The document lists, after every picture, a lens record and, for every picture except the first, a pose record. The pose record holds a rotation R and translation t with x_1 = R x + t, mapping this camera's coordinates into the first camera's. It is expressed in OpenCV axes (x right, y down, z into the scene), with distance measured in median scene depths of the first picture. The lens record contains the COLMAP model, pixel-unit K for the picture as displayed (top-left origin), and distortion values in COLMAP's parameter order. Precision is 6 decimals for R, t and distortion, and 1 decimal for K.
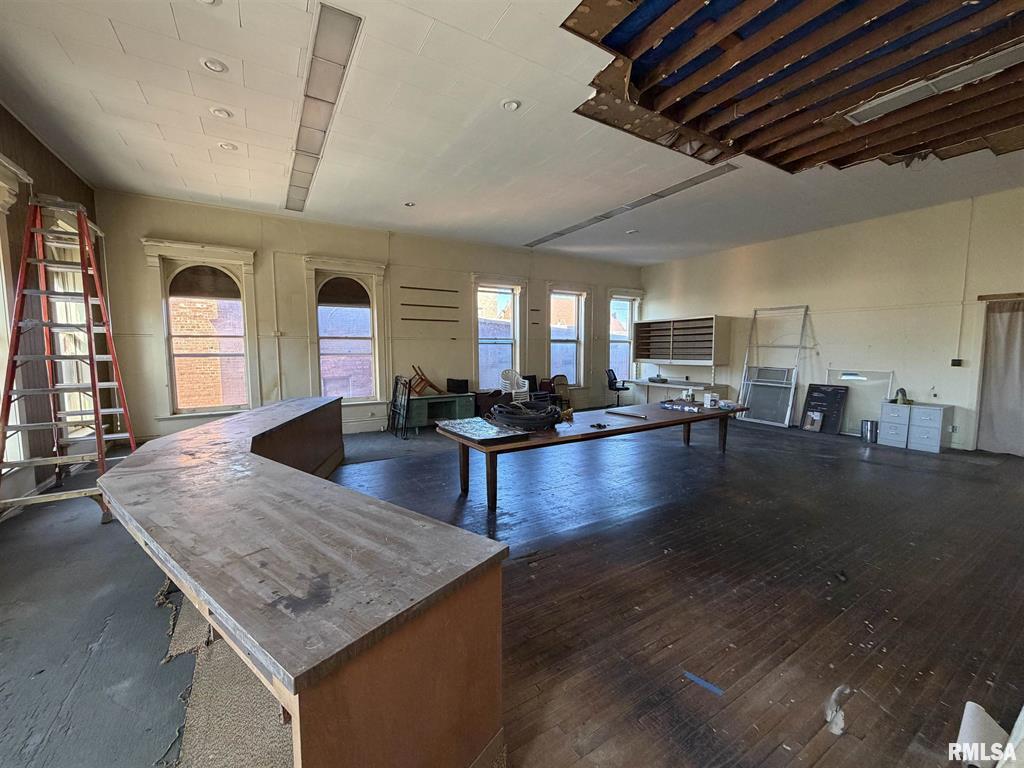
lens RADIAL K [[406.8, 0, 510.2], [0, 406.8, 383.1], [0, 0, 1]] dist [-0.001266, -0.000025]
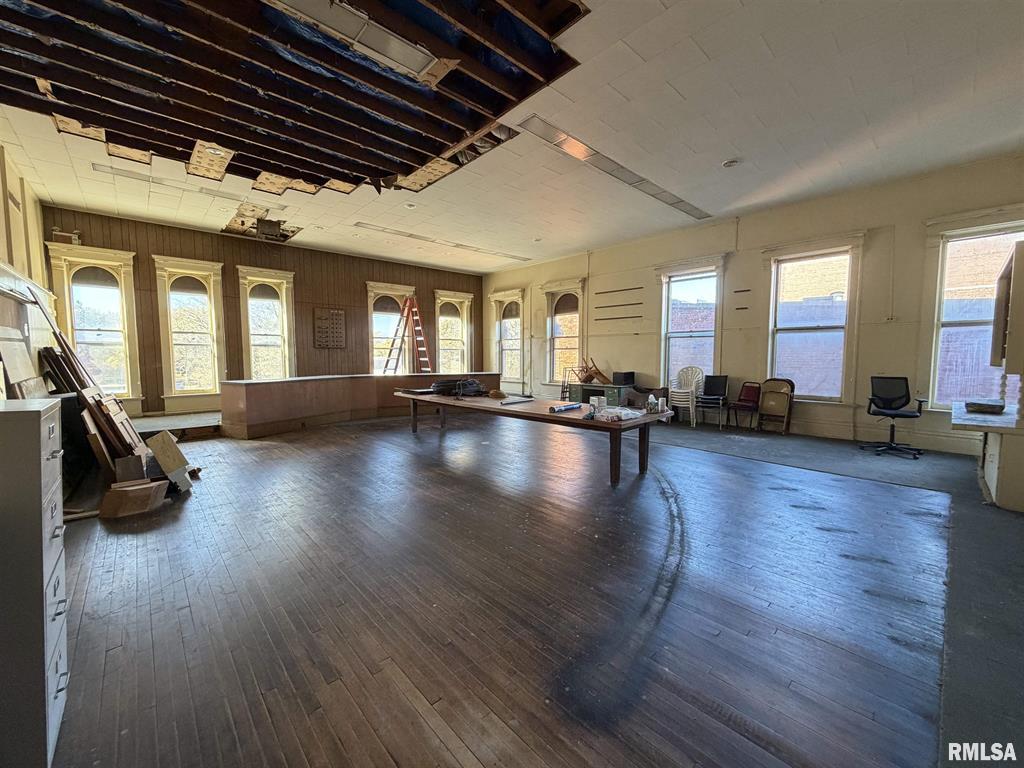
lens RADIAL K [[406.8, 0, 510.2], [0, 406.8, 383.1], [0, 0, 1]] dist [-0.001266, -0.000025]
pose [[0.169054, 0.085535, -0.981888, 0.945205], [-0.069612, 0.994775, 0.074673, -0.046524], [0.983145, 0.055728, 0.174125, 0.585751]]
